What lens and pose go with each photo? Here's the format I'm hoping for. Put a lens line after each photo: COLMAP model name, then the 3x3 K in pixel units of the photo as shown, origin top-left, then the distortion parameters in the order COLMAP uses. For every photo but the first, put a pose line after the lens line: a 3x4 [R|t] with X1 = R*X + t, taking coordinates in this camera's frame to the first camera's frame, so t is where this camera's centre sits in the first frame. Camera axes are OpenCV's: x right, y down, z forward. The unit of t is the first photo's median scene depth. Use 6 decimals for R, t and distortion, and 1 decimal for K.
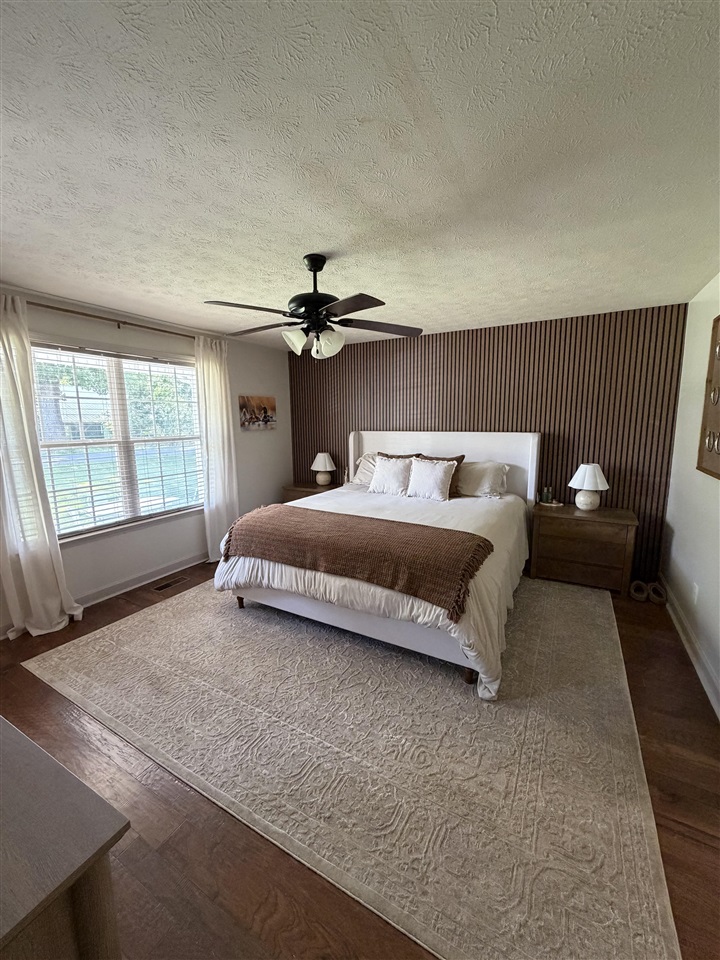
lens RADIAL K [[382.7, 0, 358.5], [0, 382.7, 475.0], [0, 0, 1]] dist [-0.005856, 0.000159]
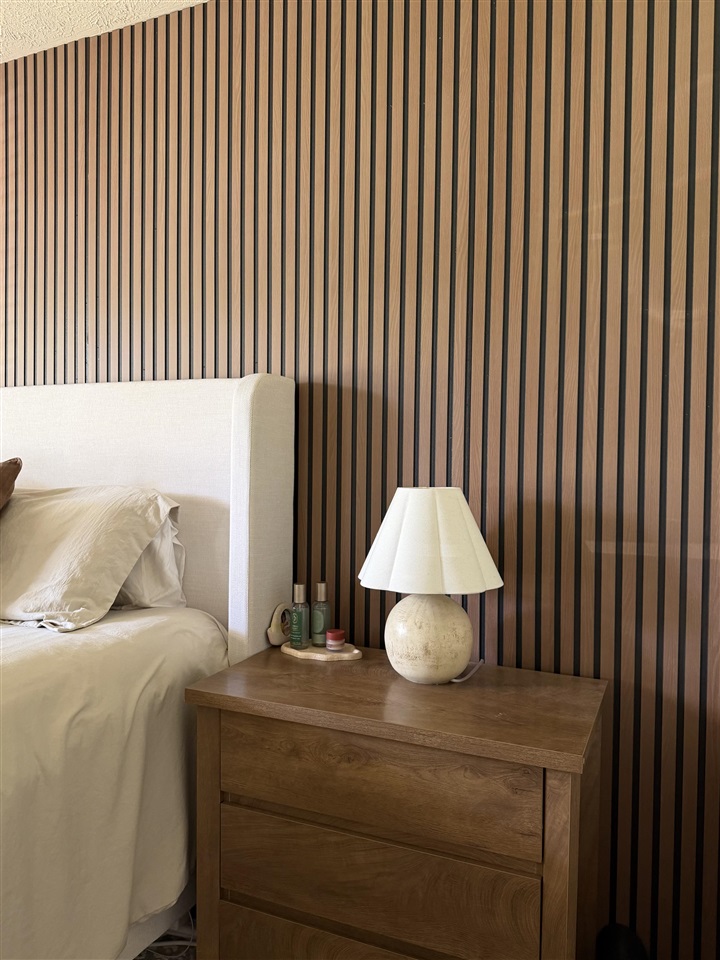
lens RADIAL K [[724.0, 0, 378.6], [0, 724.0, 461.6], [0, 0, 1]] dist [0.018756, -0.029501]
pose [[0.996729, 0.017856, 0.078821, 0.541045], [-0.006224, 0.989352, -0.145412, 0.023085], [-0.080578, 0.144446, 0.986226, 0.550798]]
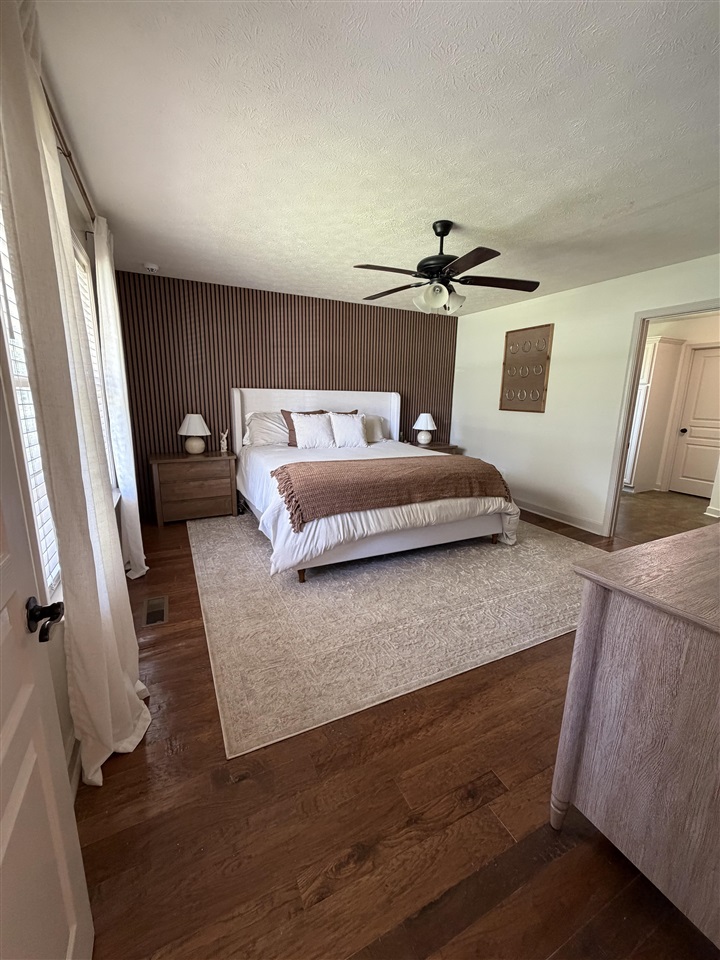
lens RADIAL K [[382.7, 0, 354.1], [0, 382.7, 479.4], [0, 0, 1]] dist [-0.005856, 0.000159]
pose [[0.566300, -0.154065, 0.809672, -0.829993], [0.094498, 0.988032, 0.121910, 0.018100], [-0.818764, 0.007475, 0.574081, 0.359972]]
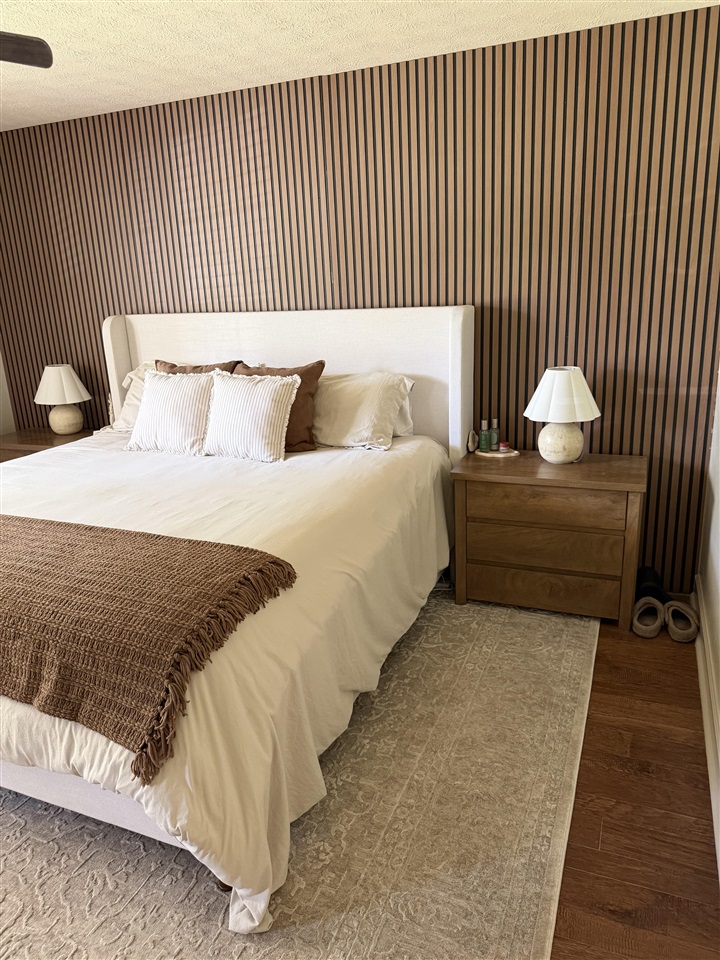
lens RADIAL K [[674.1, 0, 365.1], [0, 674.1, 483.6], [0, 0, 1]] dist [0.048763, -0.070970]
pose [[0.991113, -0.065605, 0.115719, 0.248923], [0.049297, 0.989128, 0.138548, -0.016045], [-0.123551, -0.131612, 0.983572, 0.166735]]
